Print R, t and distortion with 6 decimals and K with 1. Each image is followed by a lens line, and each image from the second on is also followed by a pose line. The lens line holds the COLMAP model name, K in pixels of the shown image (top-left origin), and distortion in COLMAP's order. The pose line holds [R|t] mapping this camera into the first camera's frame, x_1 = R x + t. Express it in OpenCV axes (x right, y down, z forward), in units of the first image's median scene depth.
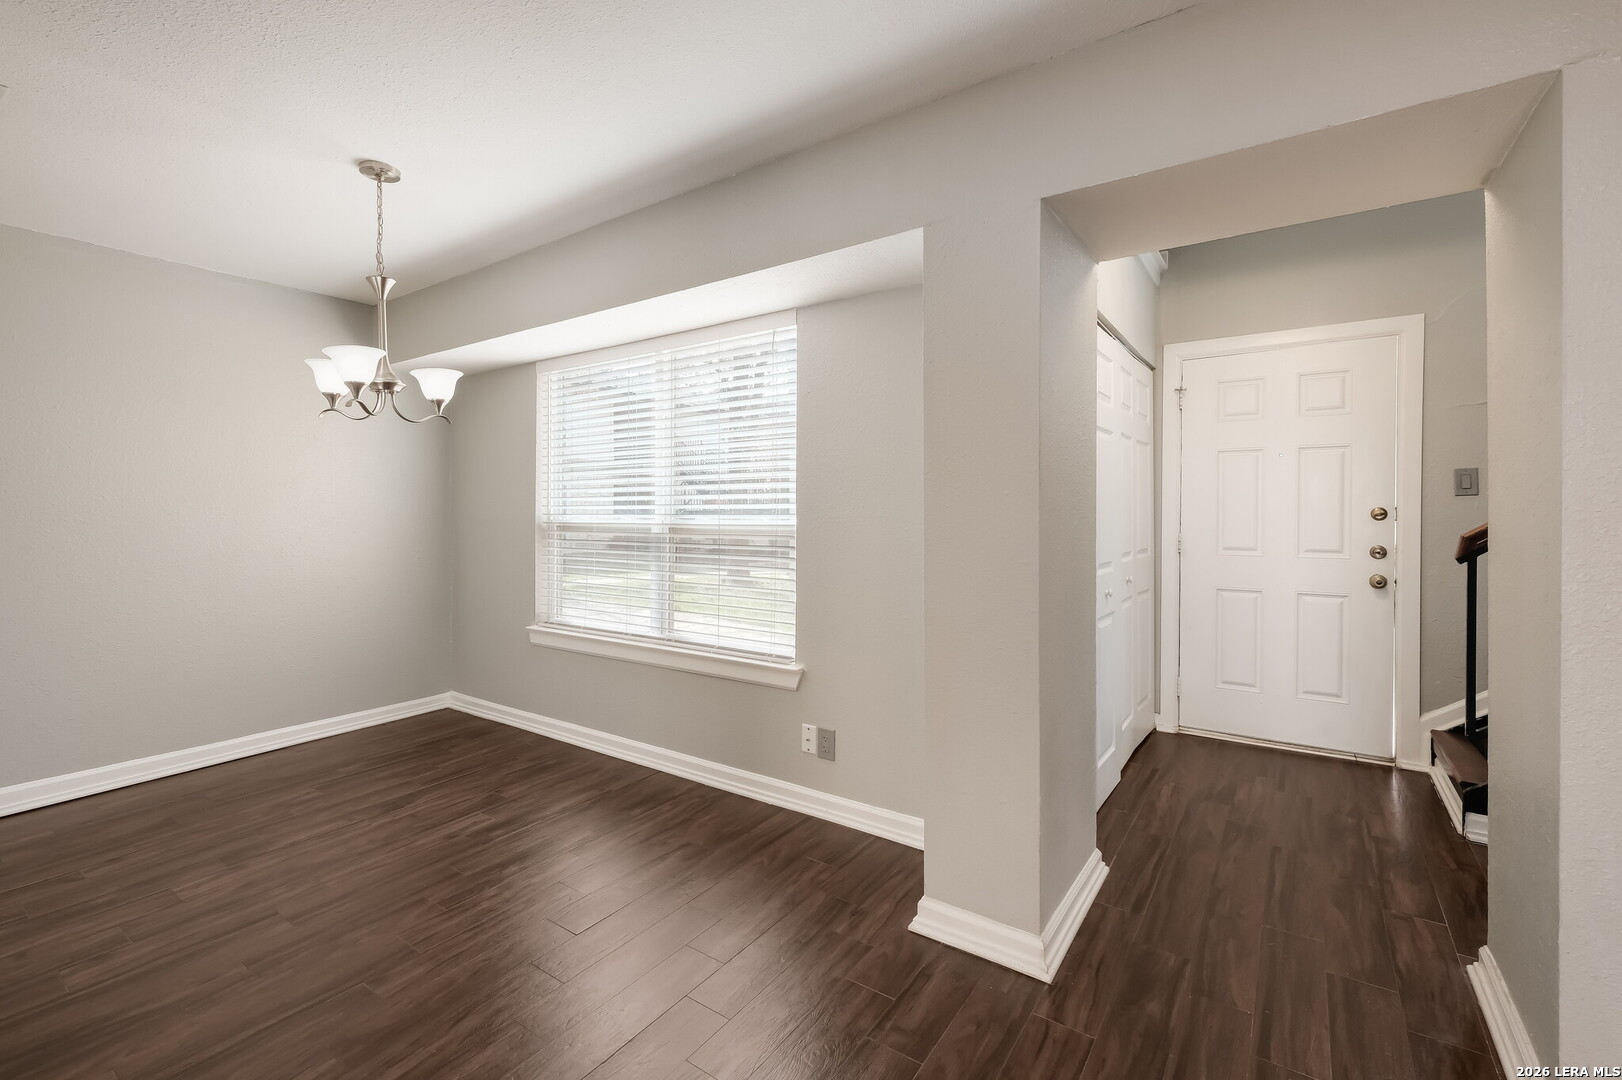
lens RADIAL K [[703.6, 0, 804.7], [0, 703.6, 512.2], [0, 0, 1]] dist [0.001495, 0.000625]
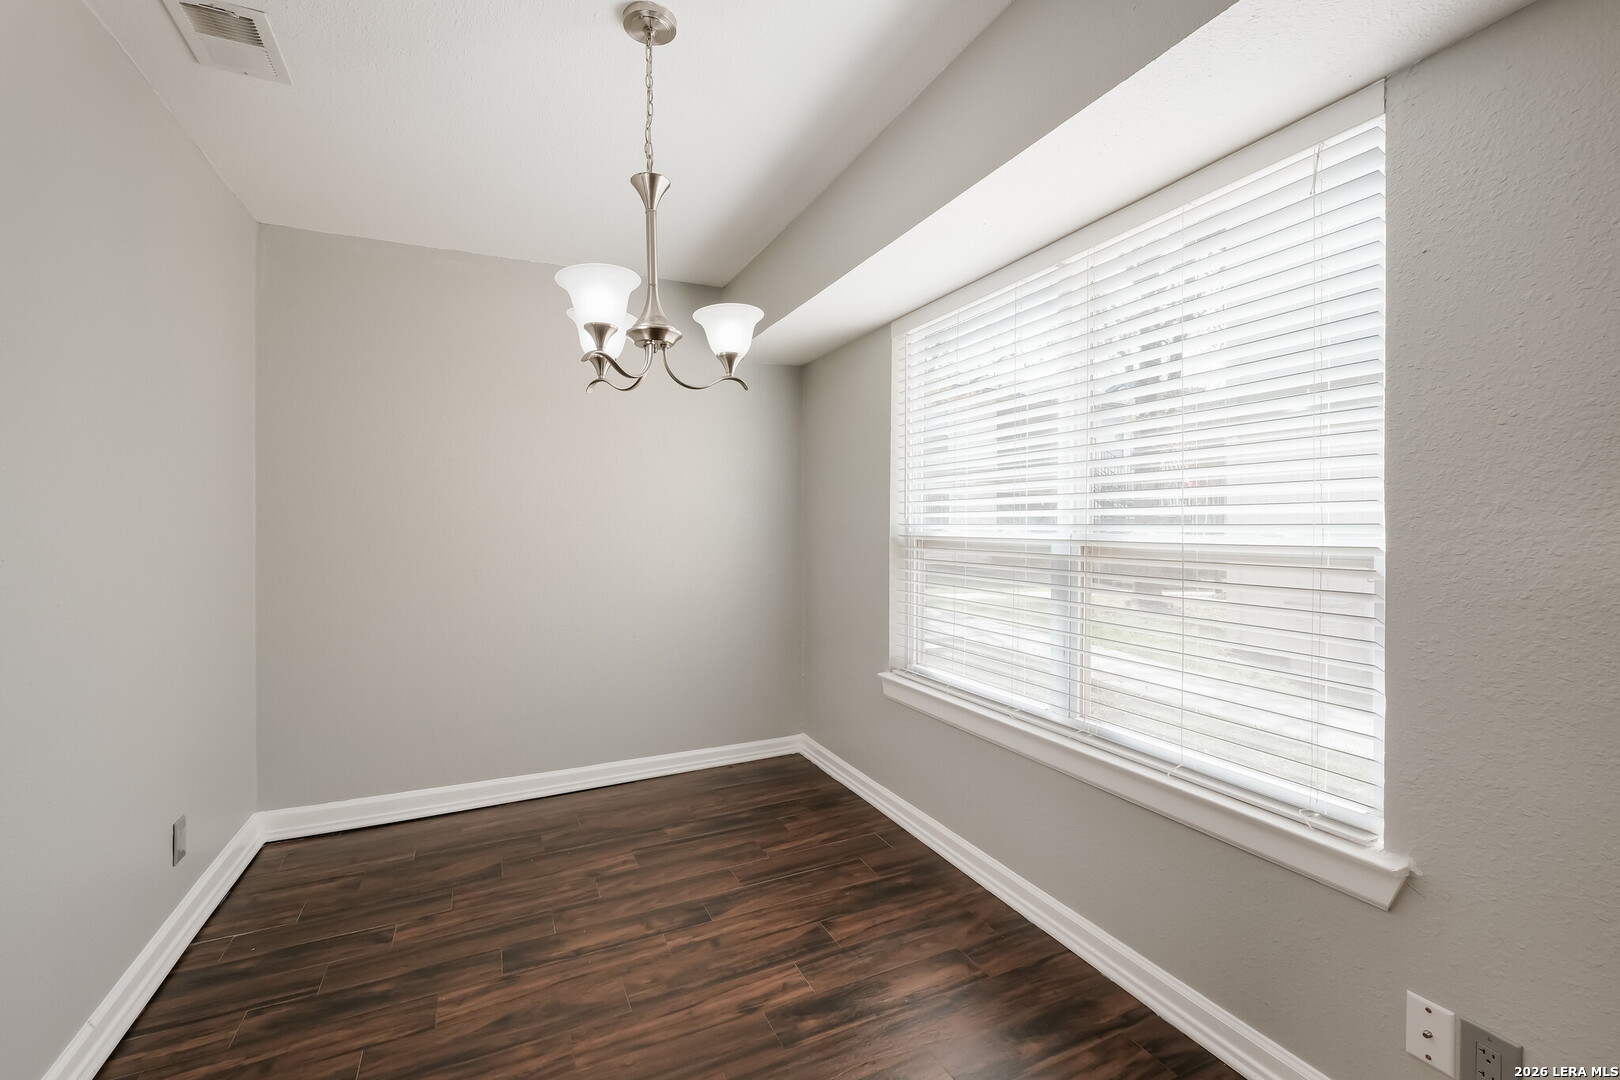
lens RADIAL K [[702.8, 0, 813.5], [0, 702.8, 529.5], [0, 0, 1]] dist [0.001495, 0.000625]
pose [[0.867554, 0.002917, -0.497334, -0.103366], [0.002744, 0.999939, 0.010652, 0.000103], [0.497335, -0.010606, 0.867494, 0.398311]]
